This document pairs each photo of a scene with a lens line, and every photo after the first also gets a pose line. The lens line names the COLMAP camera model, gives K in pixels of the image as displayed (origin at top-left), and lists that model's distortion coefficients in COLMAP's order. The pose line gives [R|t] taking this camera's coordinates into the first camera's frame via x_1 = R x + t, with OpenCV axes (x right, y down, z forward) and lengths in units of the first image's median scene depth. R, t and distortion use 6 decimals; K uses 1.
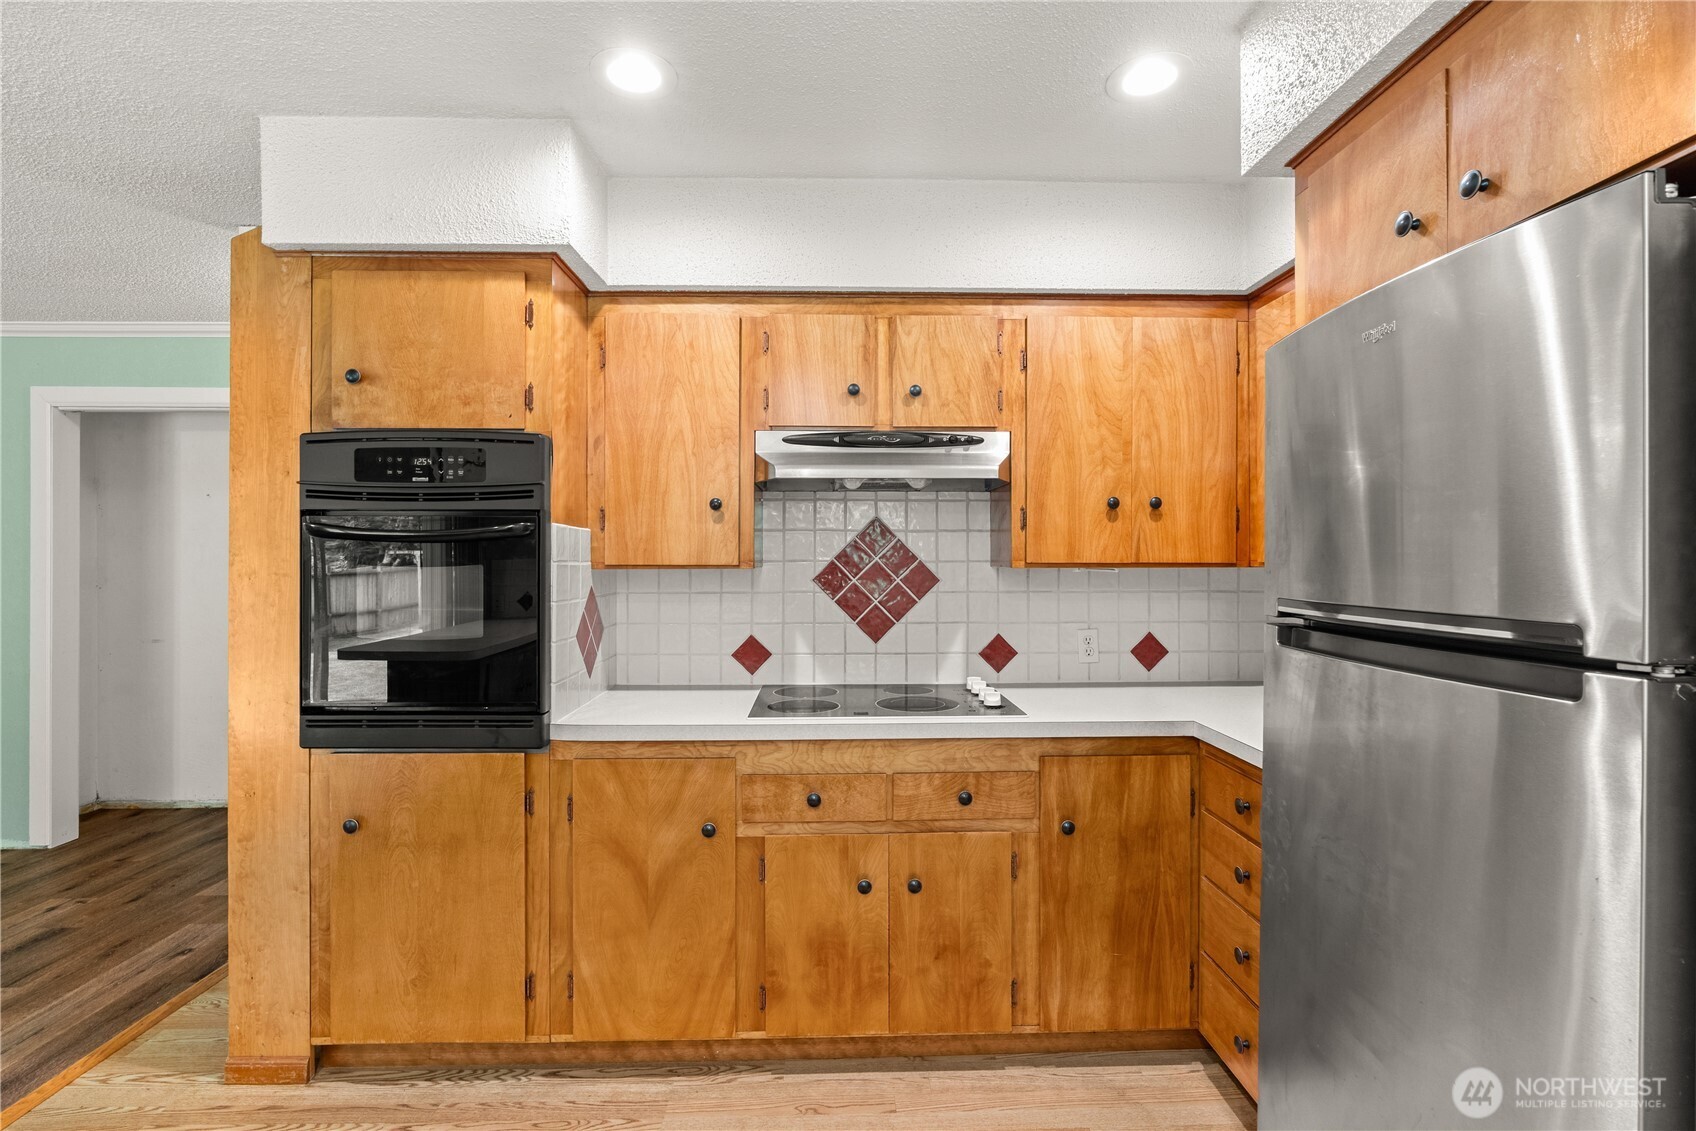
lens RADIAL K [[788.5, 0, 848.0], [0, 788.5, 565.5], [0, 0, 1]] dist [-0.001289, 0.001401]
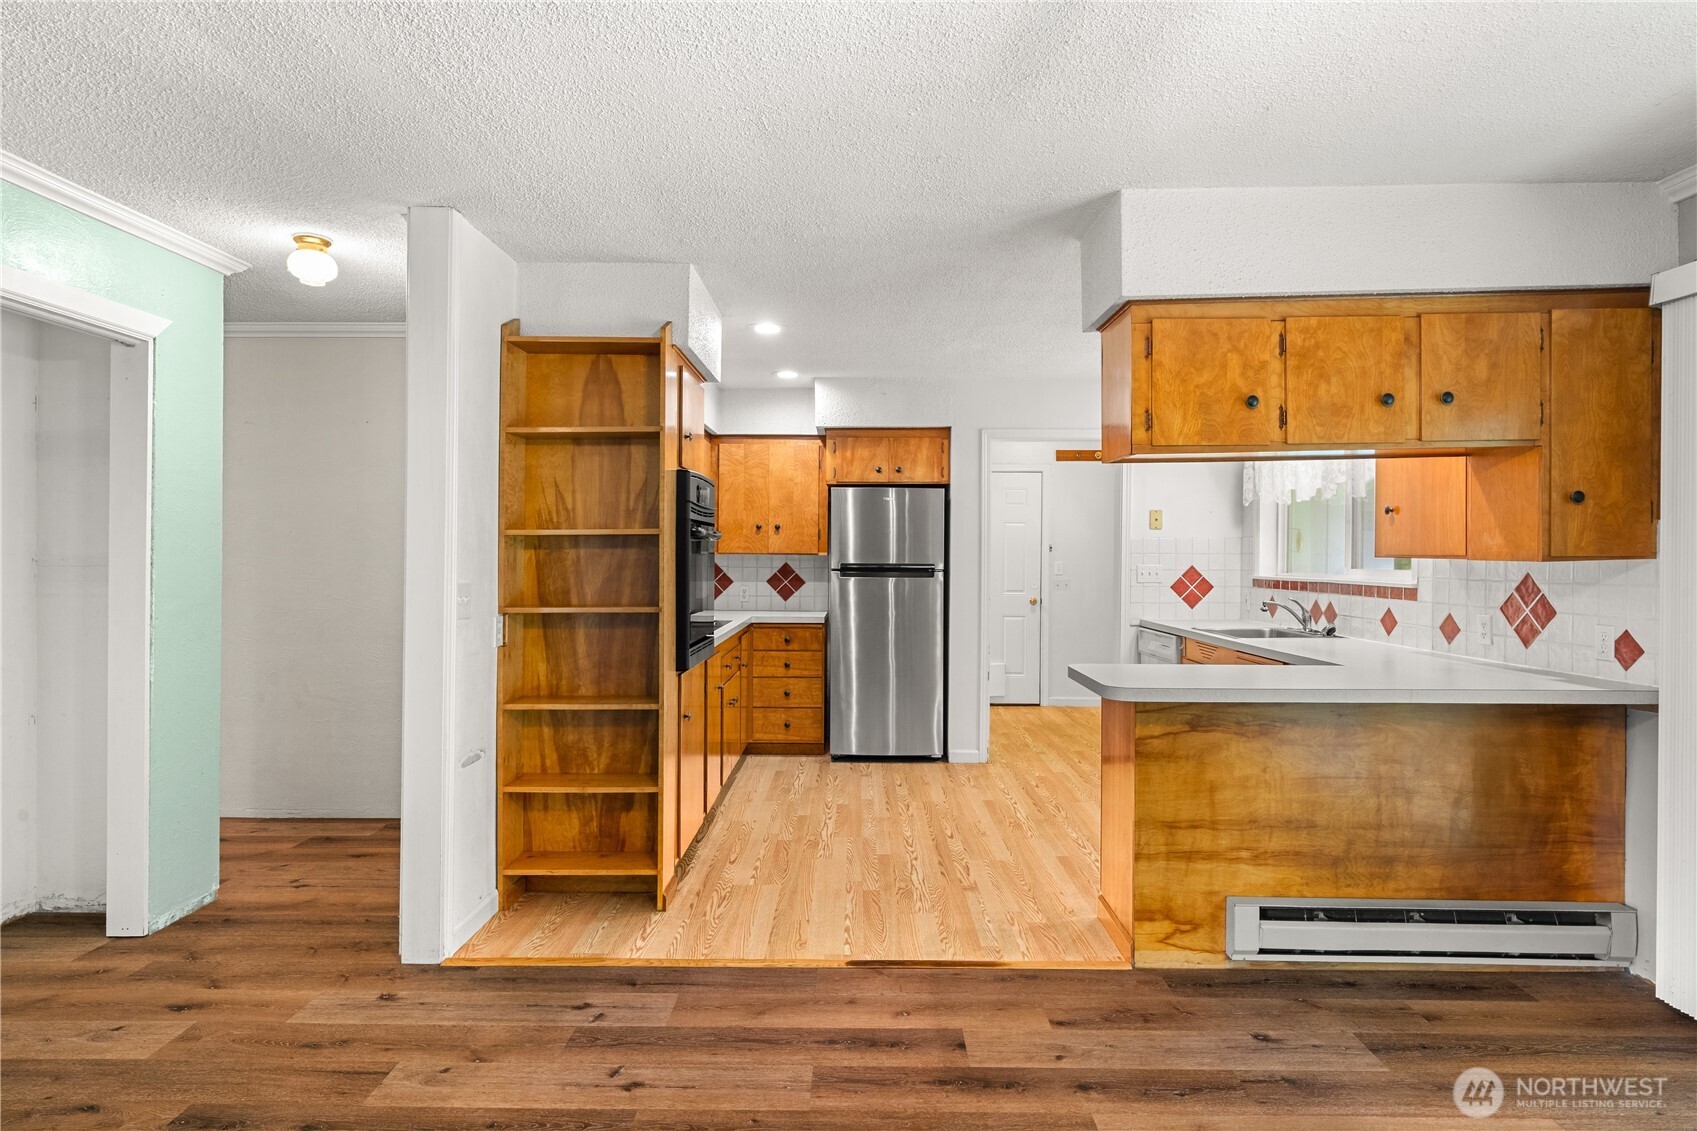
lens RADIAL K [[889.6, 0, 849.9], [0, 889.6, 559.9], [0, 0, 1]] dist [-0.004605, 0.001032]
pose [[0.037574, -0.010231, 0.999241, -2.394932], [0.001709, 0.999947, 0.010174, -0.006036], [-0.999292, 0.001326, 0.037589, 0.595318]]
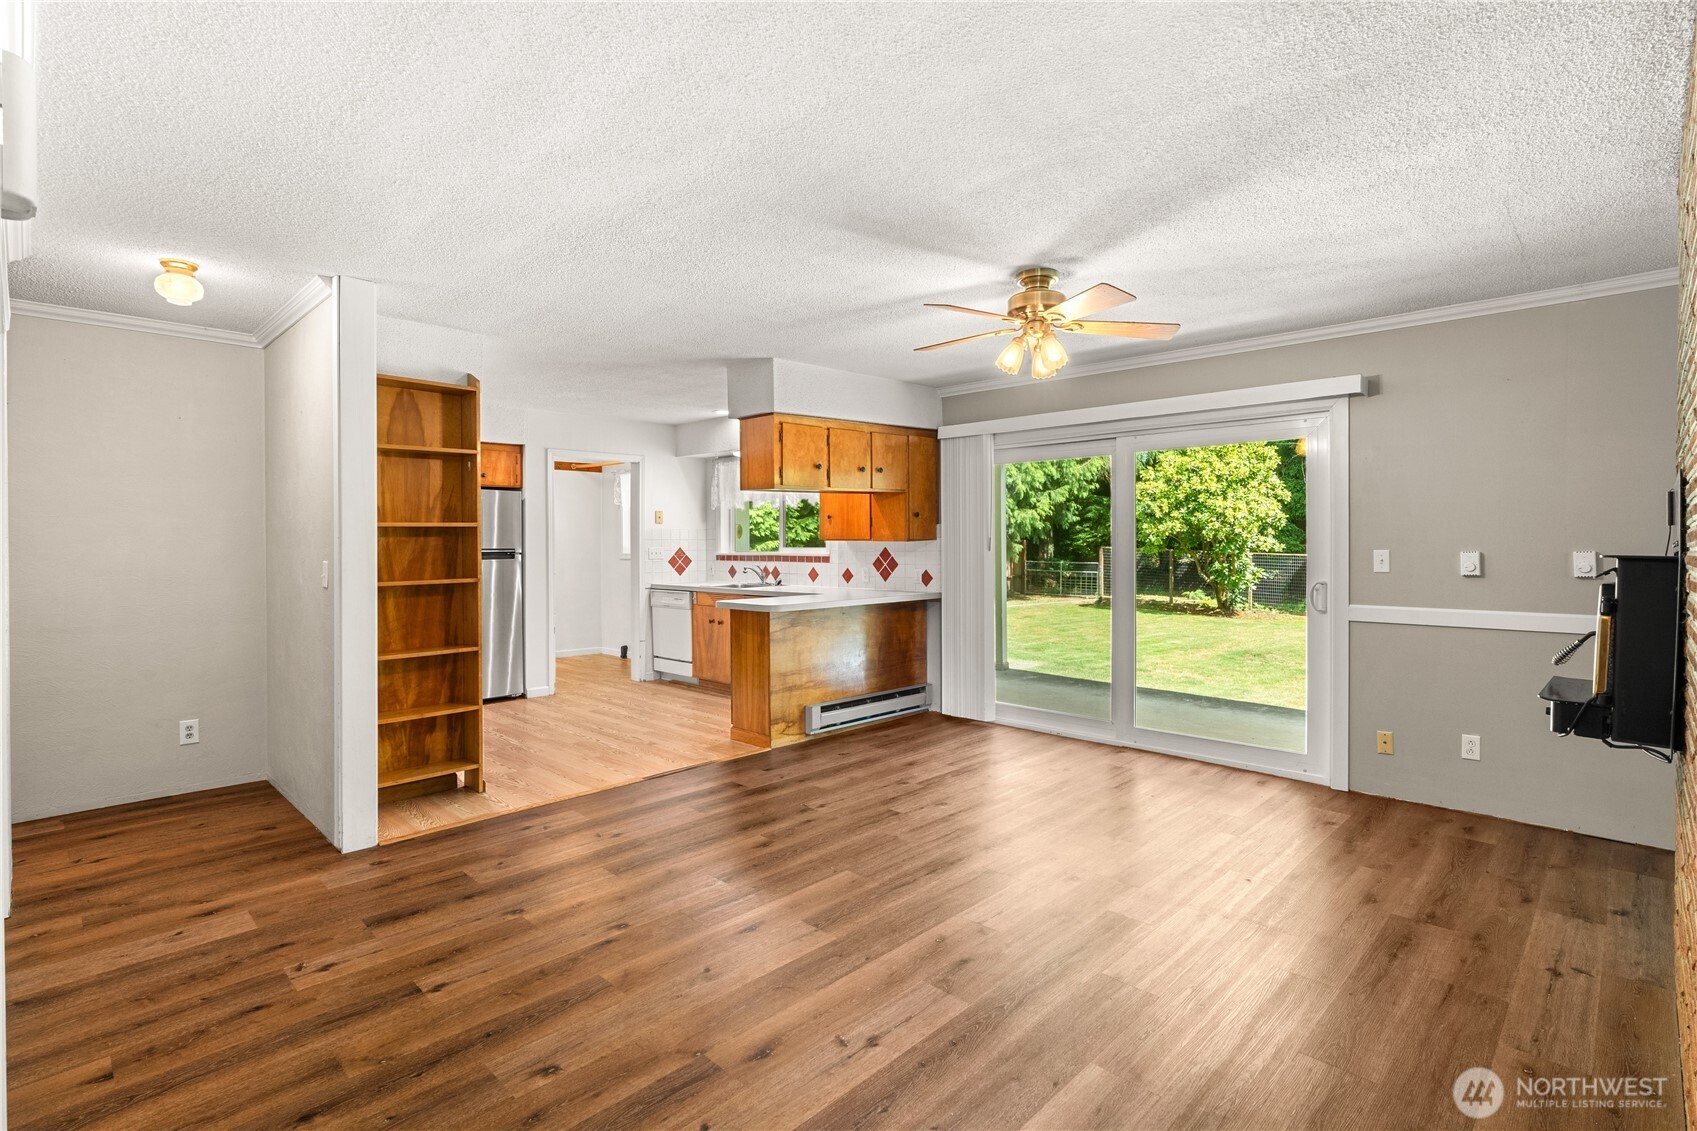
lens RADIAL K [[817.2, 0, 849.8], [0, 817.2, 554.4], [0, 0, 1]] dist [0.000382, 0.000624]
pose [[-0.697641, -0.011591, 0.716354, -2.967801], [0.005172, 0.999762, 0.021213, -0.004708], [-0.716429, 0.018504, -0.697415, 1.787247]]
